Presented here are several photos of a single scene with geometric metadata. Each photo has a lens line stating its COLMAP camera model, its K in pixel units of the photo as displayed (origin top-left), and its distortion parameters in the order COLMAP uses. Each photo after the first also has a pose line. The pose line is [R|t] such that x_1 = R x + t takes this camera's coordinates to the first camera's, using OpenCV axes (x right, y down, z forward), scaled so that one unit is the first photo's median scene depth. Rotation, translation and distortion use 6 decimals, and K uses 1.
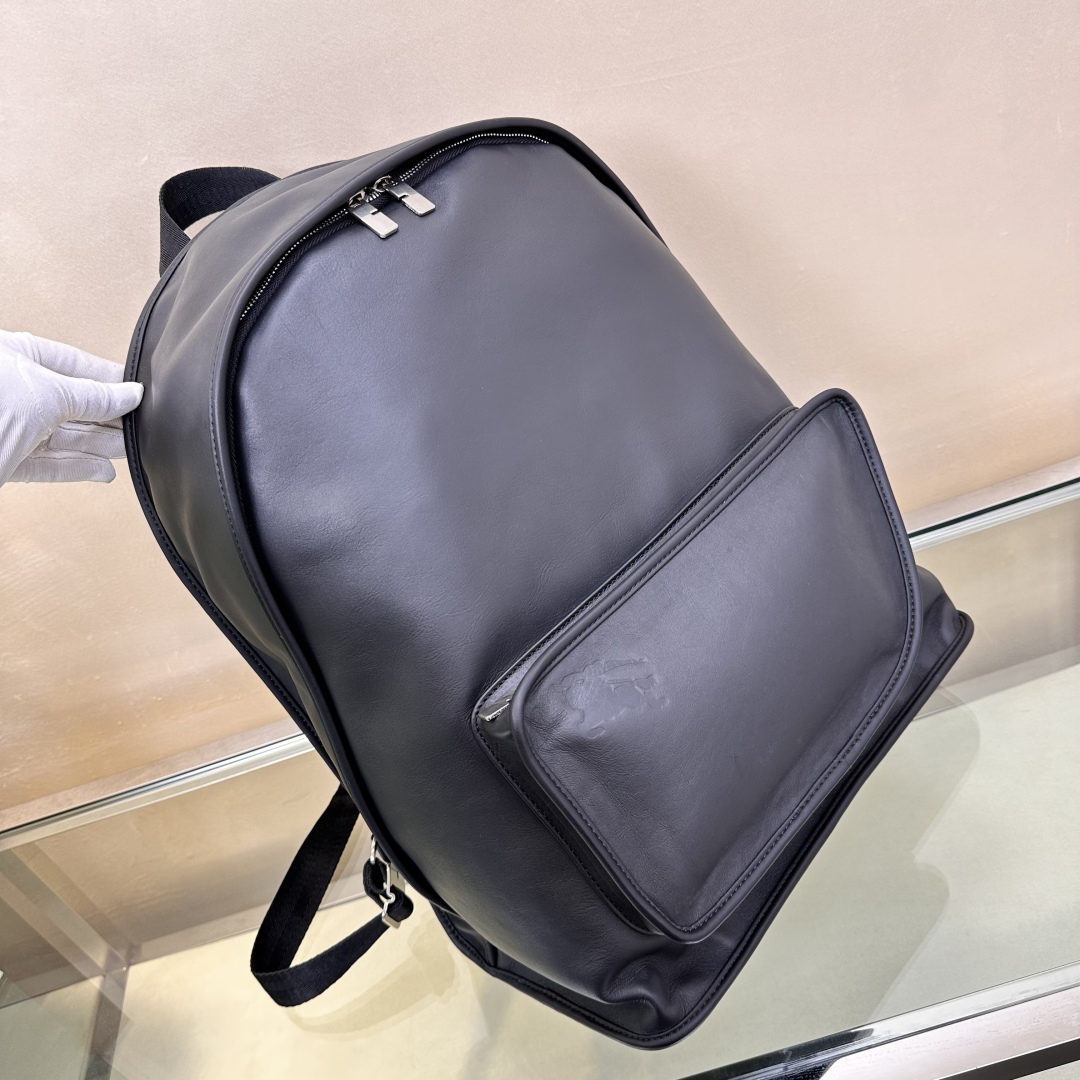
lens RADIAL K [[996.0, 0, 538.9], [0, 996.0, 537.4], [0, 0, 1]] dist [-0.060190, 0.000000]
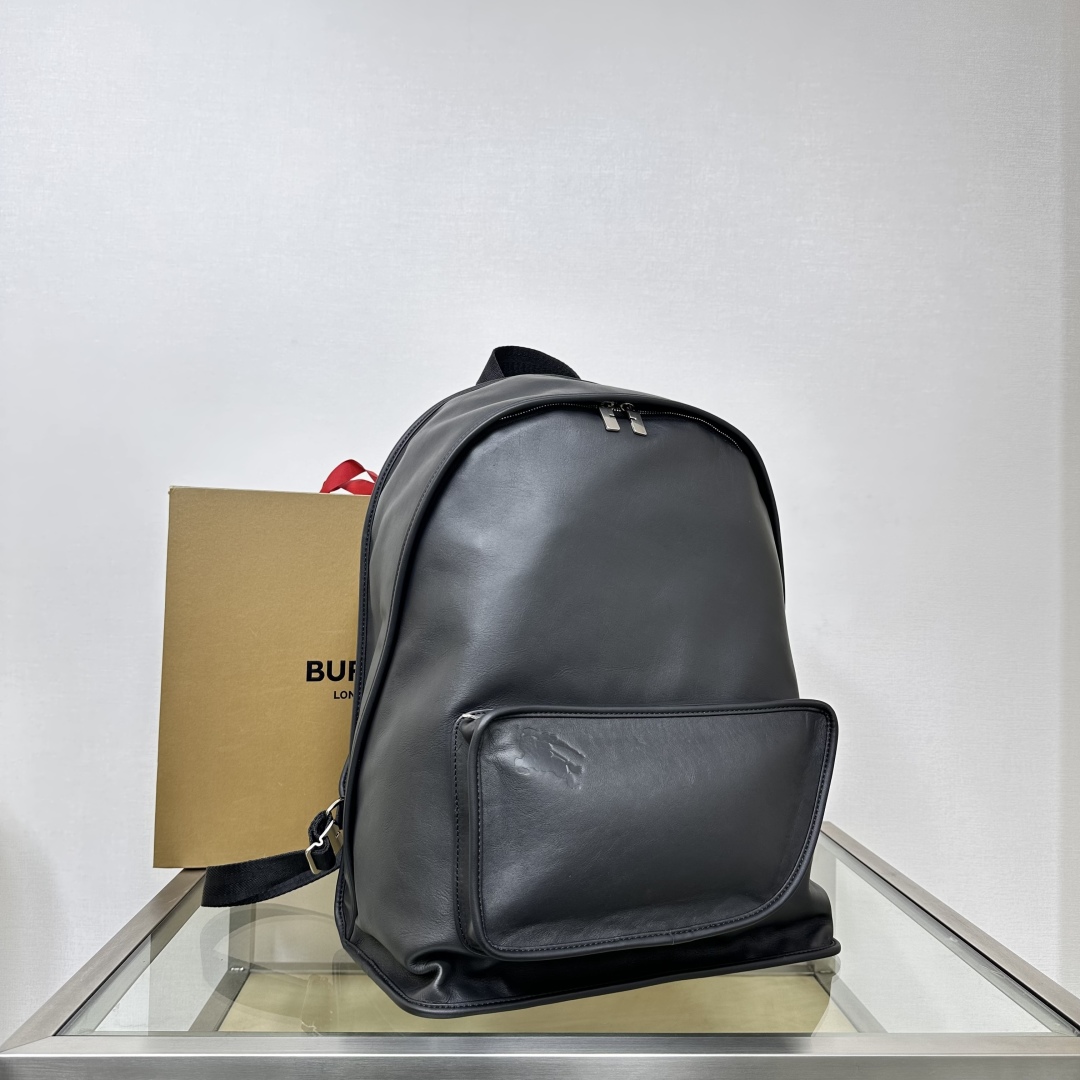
lens RADIAL K [[996.0, 0, 535.9], [0, 996.0, 539.5], [0, 0, 1]] dist [-0.060190, 0.000000]
pose [[0.801647, 0.530796, -0.274985, 0.246926], [-0.592238, 0.767767, -0.244517, 0.246018], [0.081336, 0.358873, 0.929836, -0.350430]]
